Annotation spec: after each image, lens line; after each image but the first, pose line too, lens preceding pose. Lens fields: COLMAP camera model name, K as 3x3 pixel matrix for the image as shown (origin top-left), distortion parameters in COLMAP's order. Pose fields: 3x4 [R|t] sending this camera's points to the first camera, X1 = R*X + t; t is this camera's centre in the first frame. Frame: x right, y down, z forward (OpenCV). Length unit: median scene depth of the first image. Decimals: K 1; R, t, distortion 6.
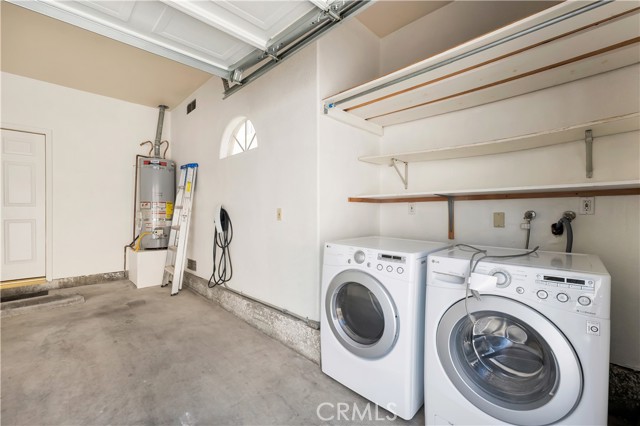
lens RADIAL K [[284.0, 0, 323.7], [0, 284.0, 212.7], [0, 0, 1]] dist [0.001198, -0.000110]
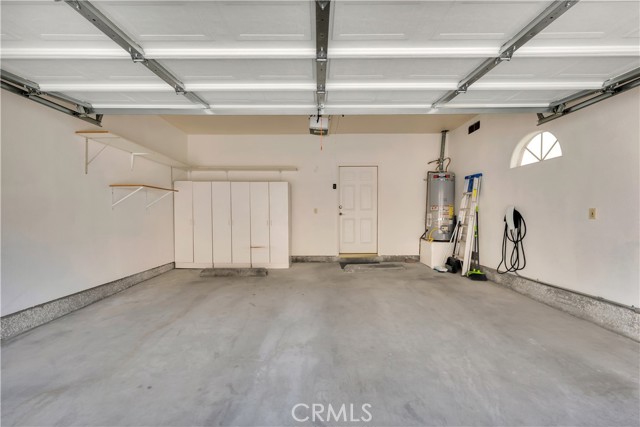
lens RADIAL K [[284.0, 0, 307.4], [0, 284.0, 219.9], [0, 0, 1]] dist [0.001198, -0.000110]
pose [[0.702114, 0.008924, -0.712008, -0.091928], [0.004597, 0.999844, 0.017064, 0.003620], [0.712050, -0.015254, 0.701963, -0.389394]]
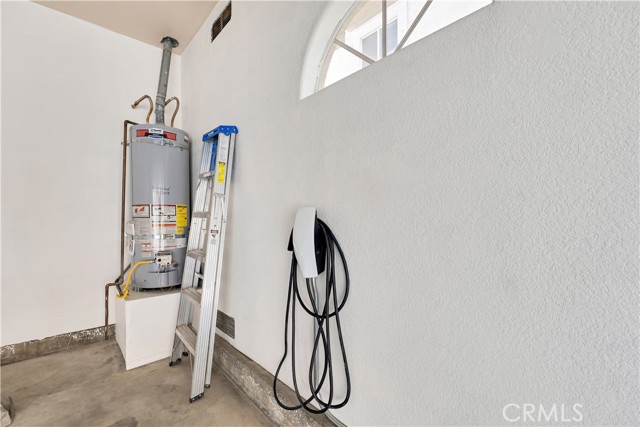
lens RADIAL K [[284.0, 0, 305.0], [0, 284.0, 212.3], [0, 0, 1]] dist [0.001198, -0.000110]
pose [[0.997523, -0.014495, -0.068836, -0.278381], [0.014172, 0.999886, -0.005182, -0.016595], [0.068903, 0.004194, 0.997615, 0.485166]]
